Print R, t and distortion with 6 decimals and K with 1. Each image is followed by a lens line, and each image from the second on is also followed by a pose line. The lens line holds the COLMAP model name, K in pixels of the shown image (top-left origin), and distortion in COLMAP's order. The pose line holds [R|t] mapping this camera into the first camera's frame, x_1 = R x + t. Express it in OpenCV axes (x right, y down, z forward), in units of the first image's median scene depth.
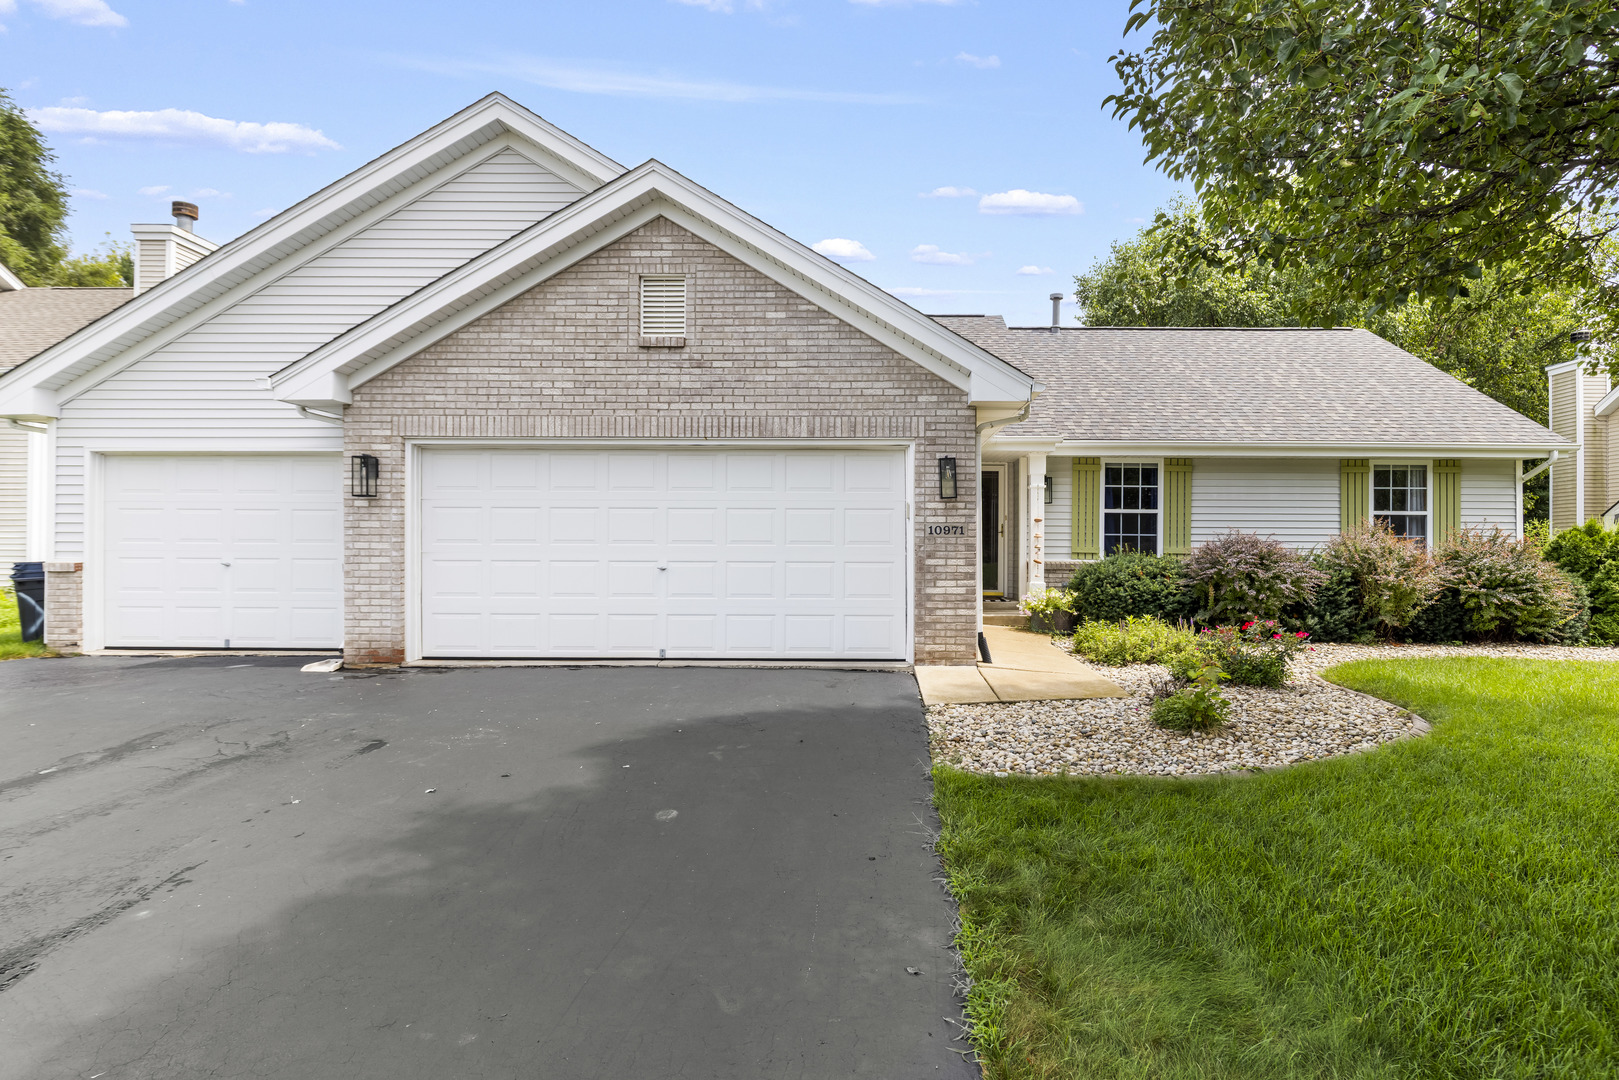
lens RADIAL K [[875.8, 0, 820.8], [0, 875.8, 550.7], [0, 0, 1]] dist [-0.004246, 0.000220]
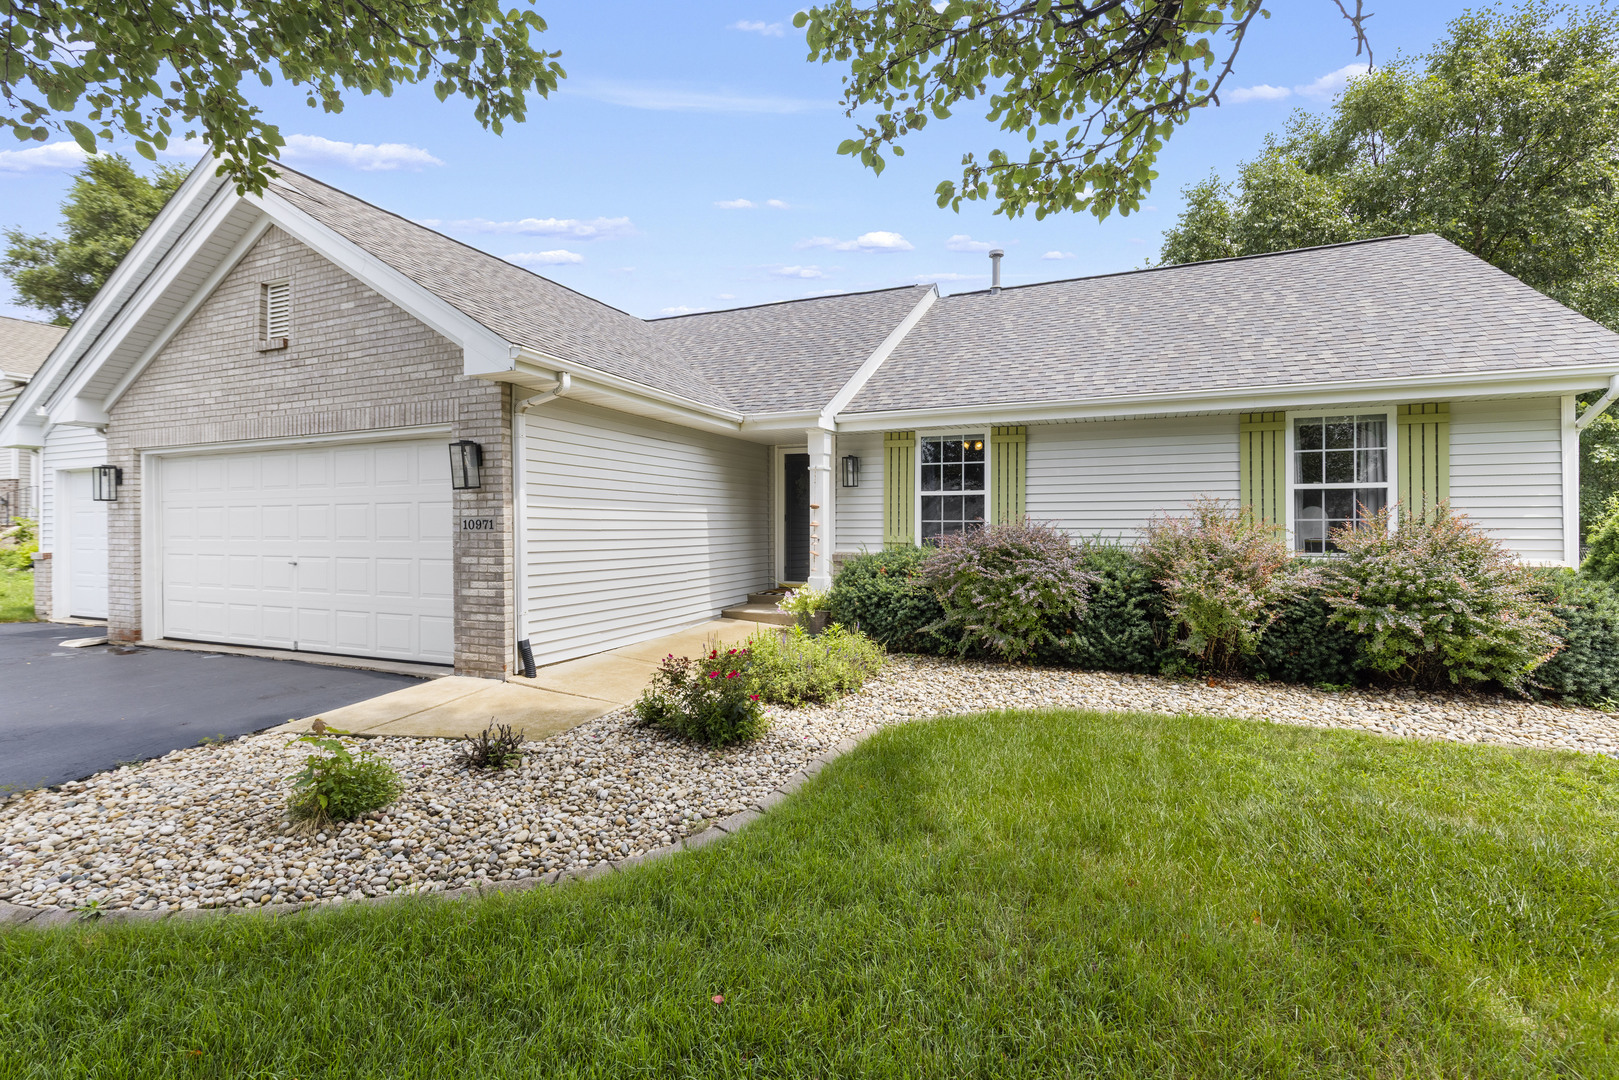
lens RADIAL K [[737.7, 0, 797.7], [0, 737.7, 528.7], [0, 0, 1]] dist [-0.000915, 0.000686]
pose [[0.921589, -0.006579, -0.388110, 0.725506], [0.006347, 0.999978, -0.001881, -0.015644], [0.388114, -0.000730, 0.921611, 0.434972]]
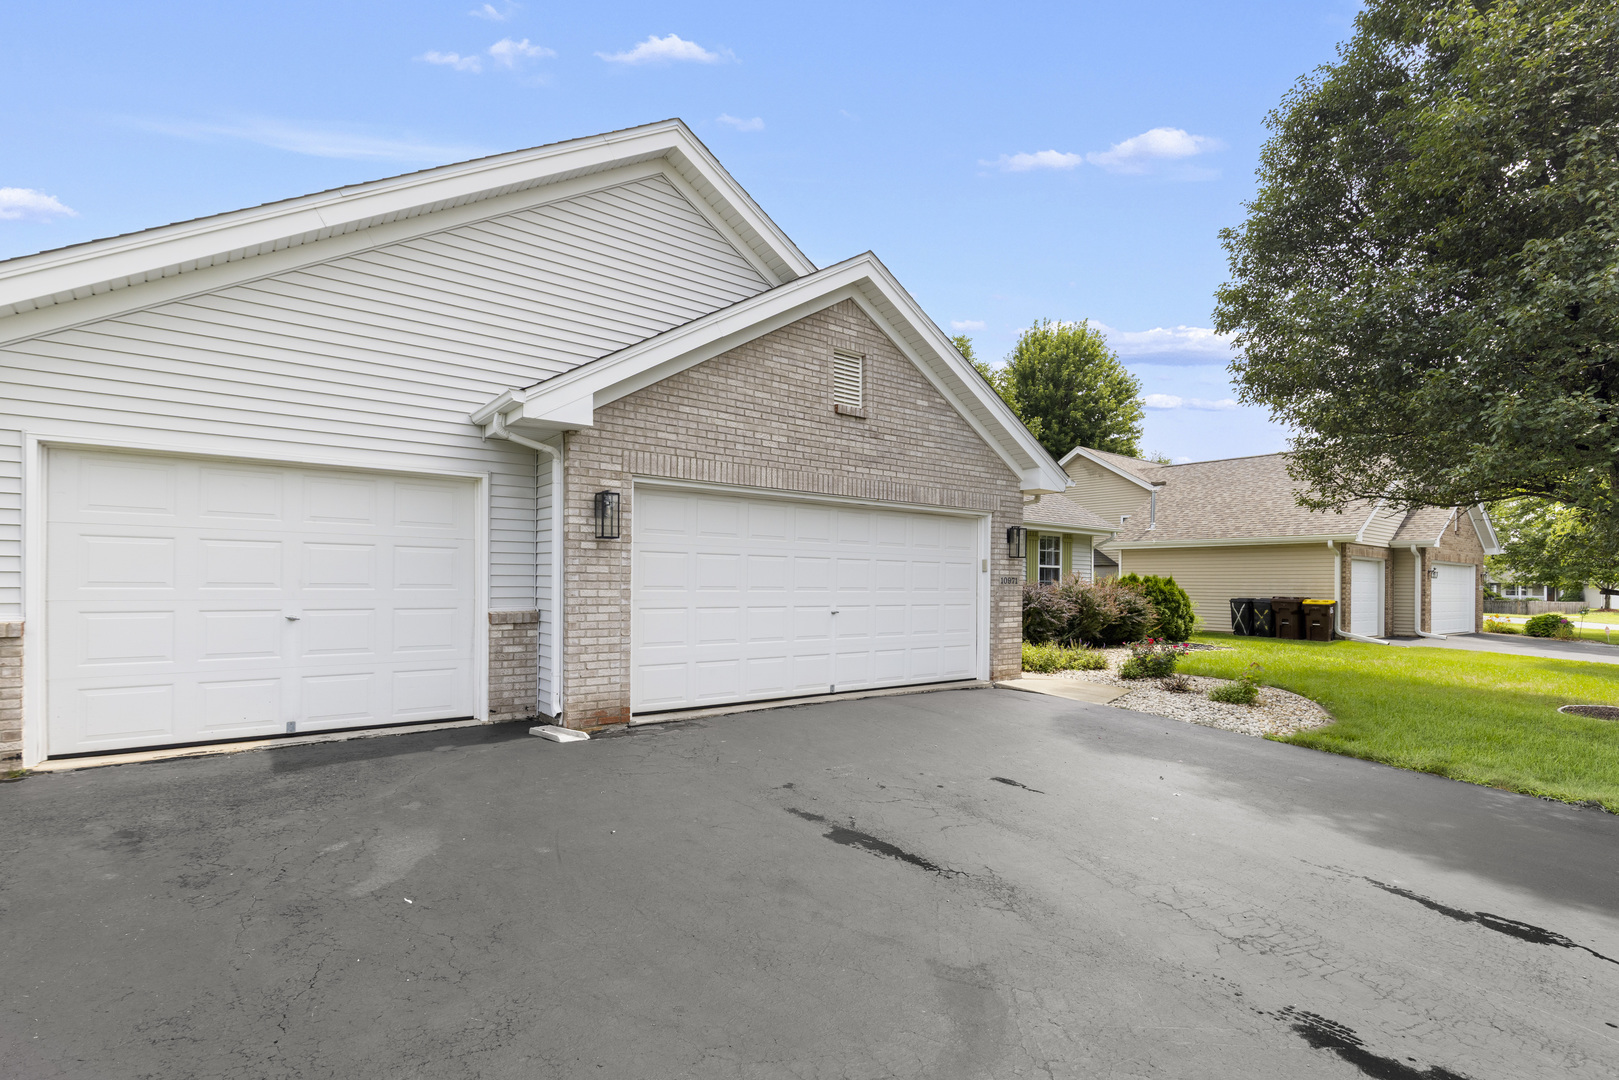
lens RADIAL K [[813.3, 0, 852.0], [0, 813.3, 587.1], [0, 0, 1]] dist [-0.000608, 0.000362]
pose [[0.749637, 0.001068, 0.661848, -0.869164], [-0.006350, 0.999964, 0.005578, -0.018476], [-0.661819, -0.008384, 0.749617, 0.213351]]
